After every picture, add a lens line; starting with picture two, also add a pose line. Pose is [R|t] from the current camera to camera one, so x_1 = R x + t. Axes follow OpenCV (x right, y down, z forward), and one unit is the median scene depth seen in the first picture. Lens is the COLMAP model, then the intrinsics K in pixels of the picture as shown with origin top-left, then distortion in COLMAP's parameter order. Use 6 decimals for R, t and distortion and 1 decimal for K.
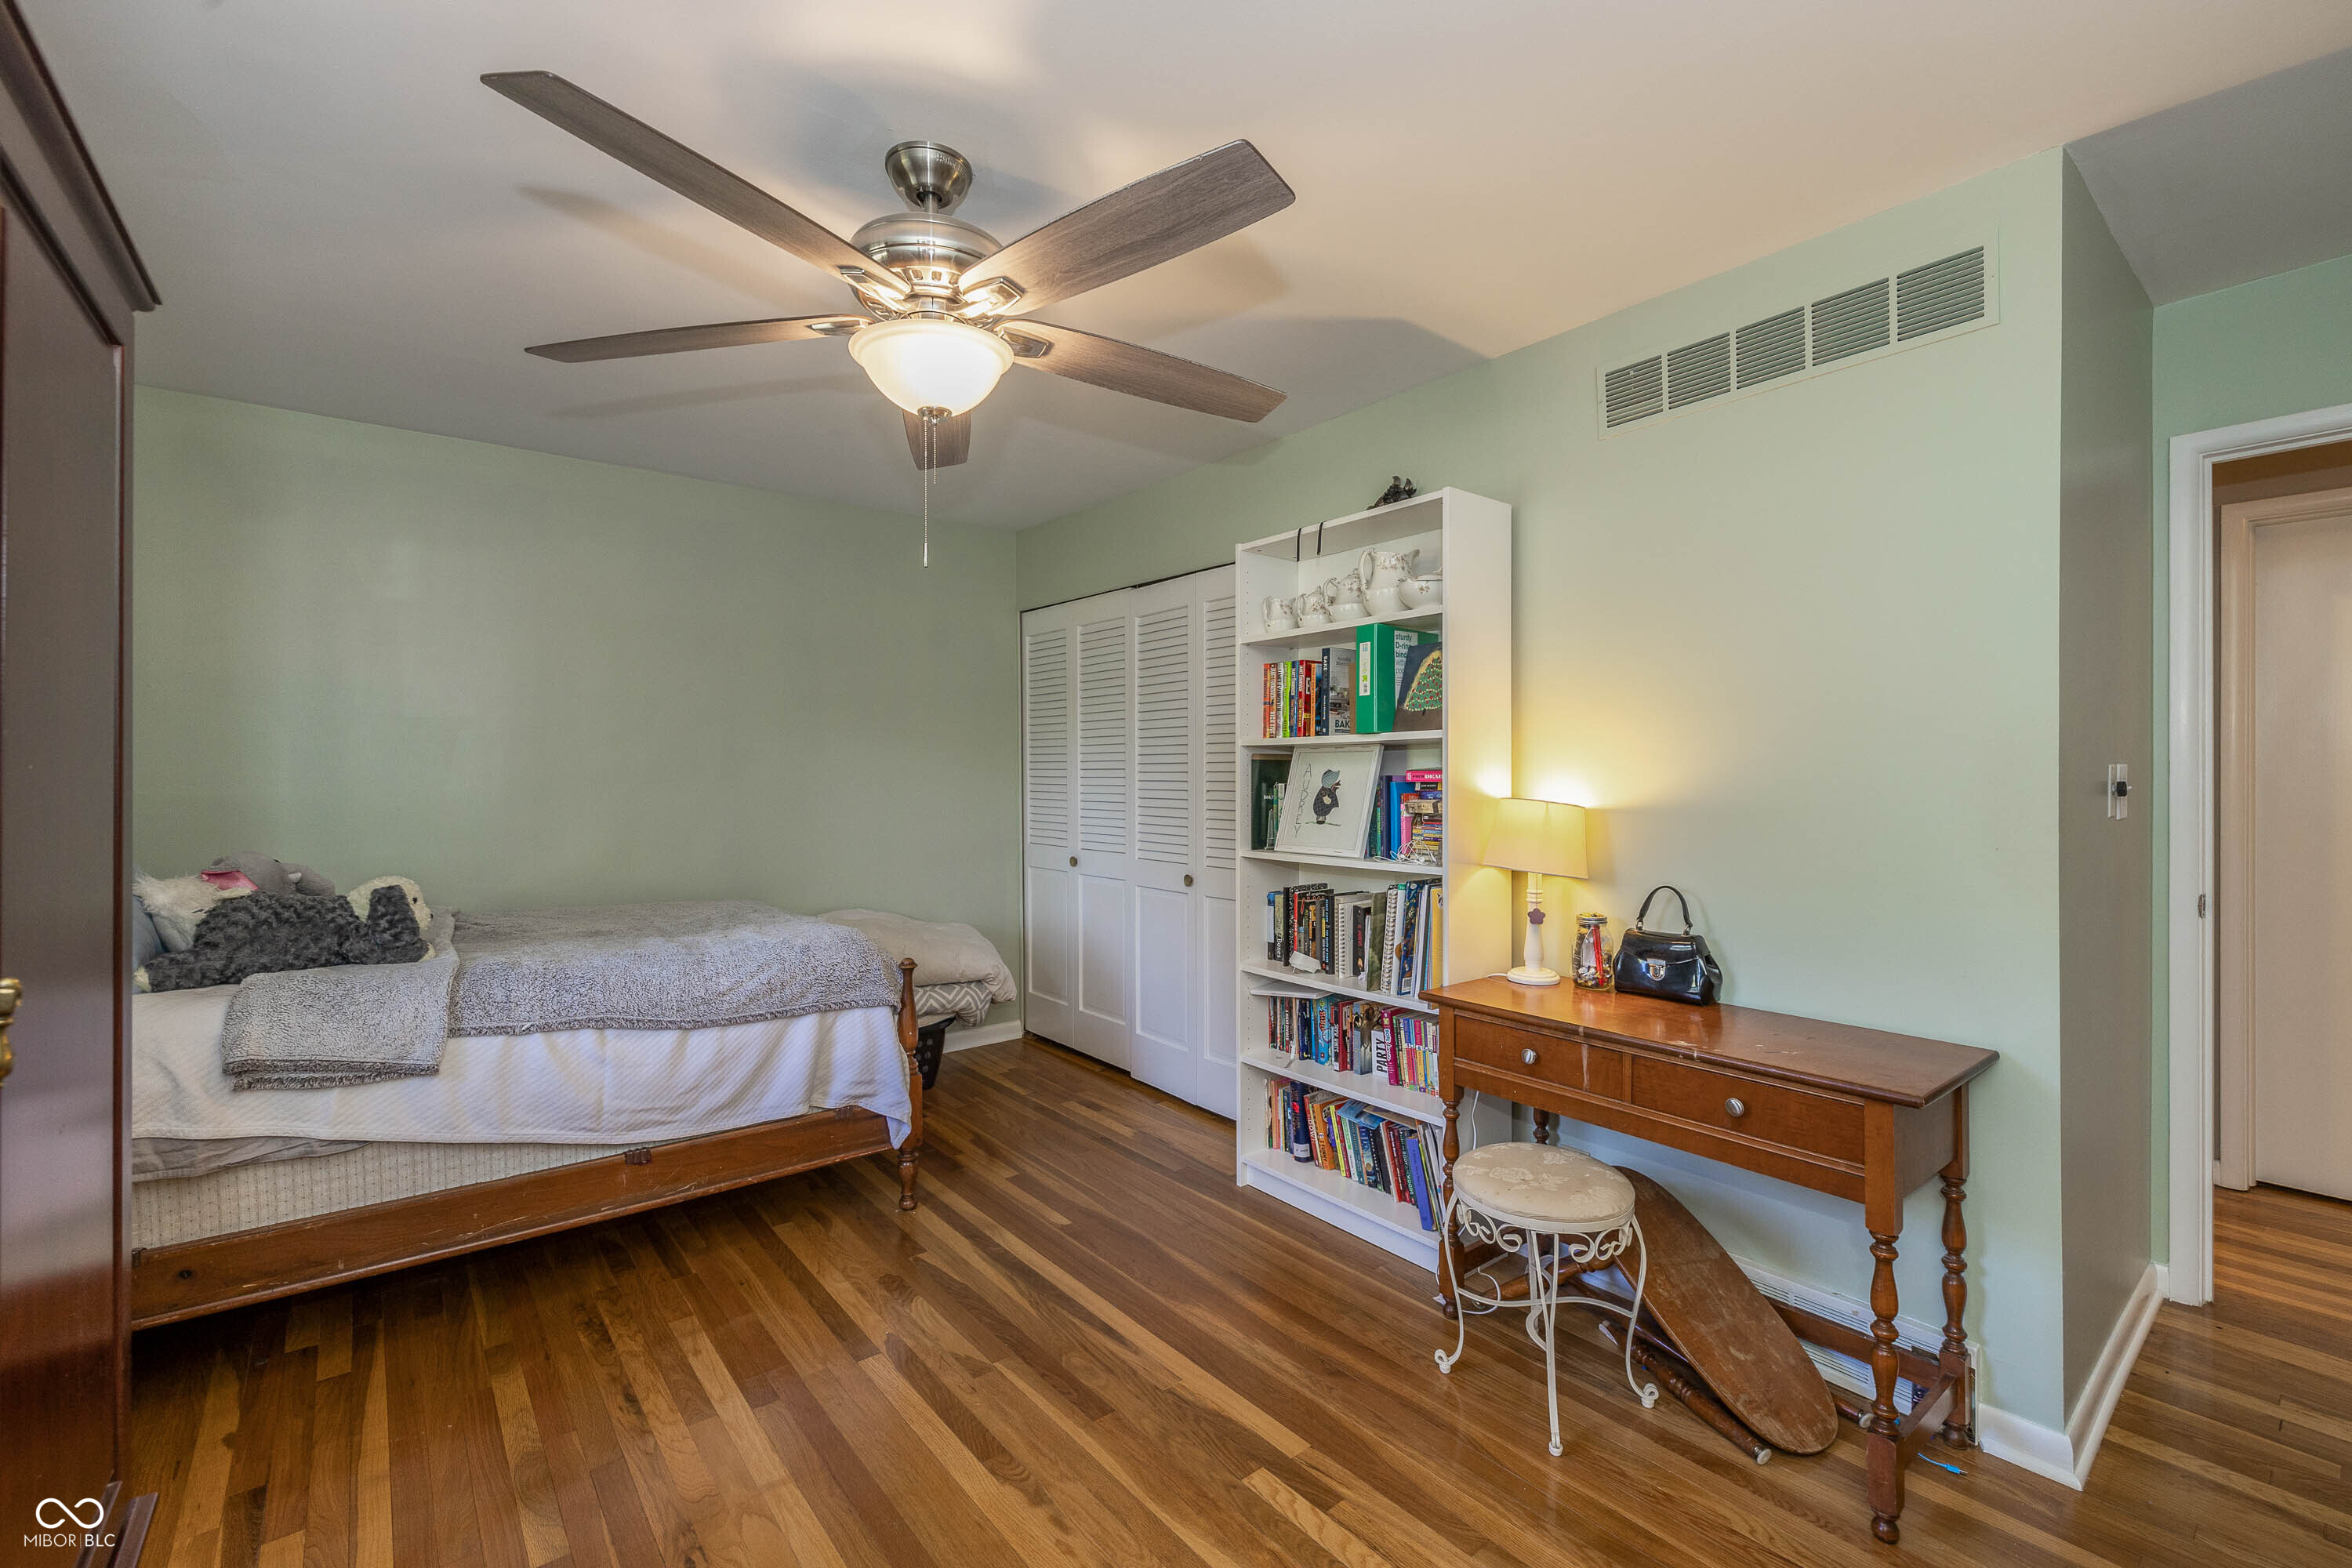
lens RADIAL K [[996.4, 0, 1180.0], [0, 996.4, 775.1], [0, 0, 1]] dist [-0.000266, -0.000160]
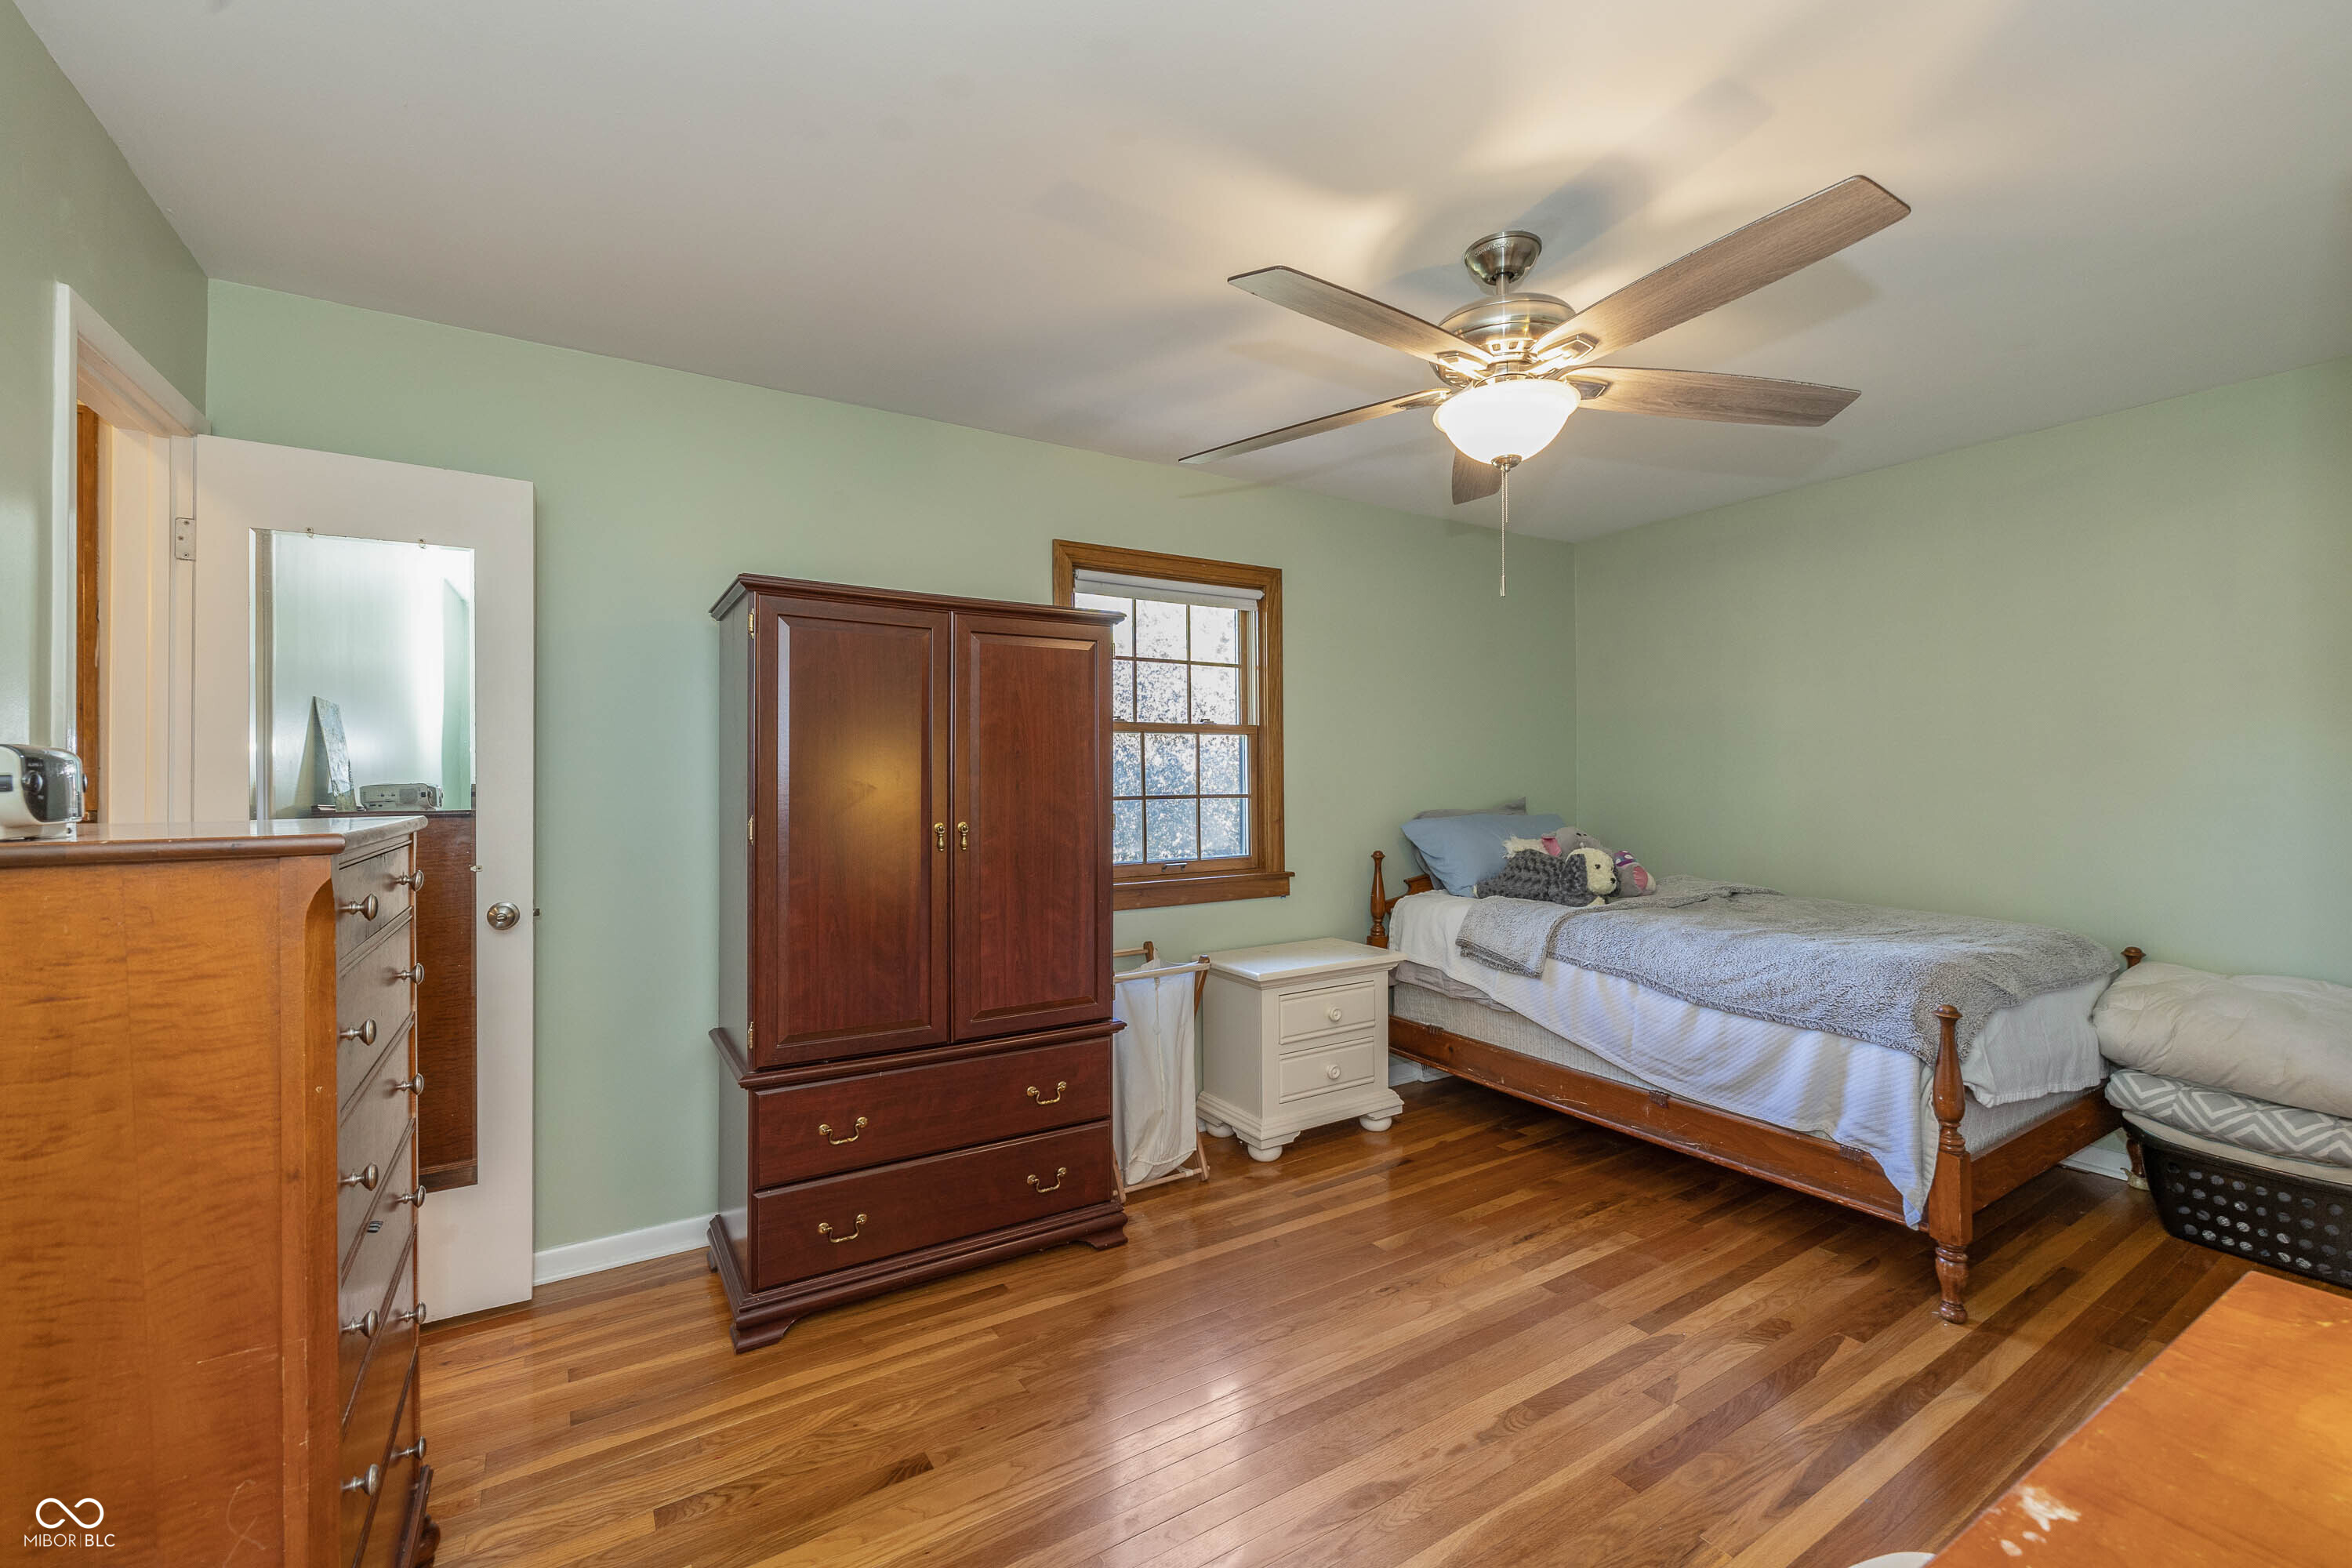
lens RADIAL K [[996.4, 0, 1180.0], [0, 996.4, 775.1], [0, 0, 1]] dist [-0.000266, -0.000160]
pose [[-0.120270, -0.007655, -0.992712, 0.726526], [0.000261, 0.999970, -0.007743, 0.005988], [0.992741, -0.001190, -0.120264, 0.587836]]
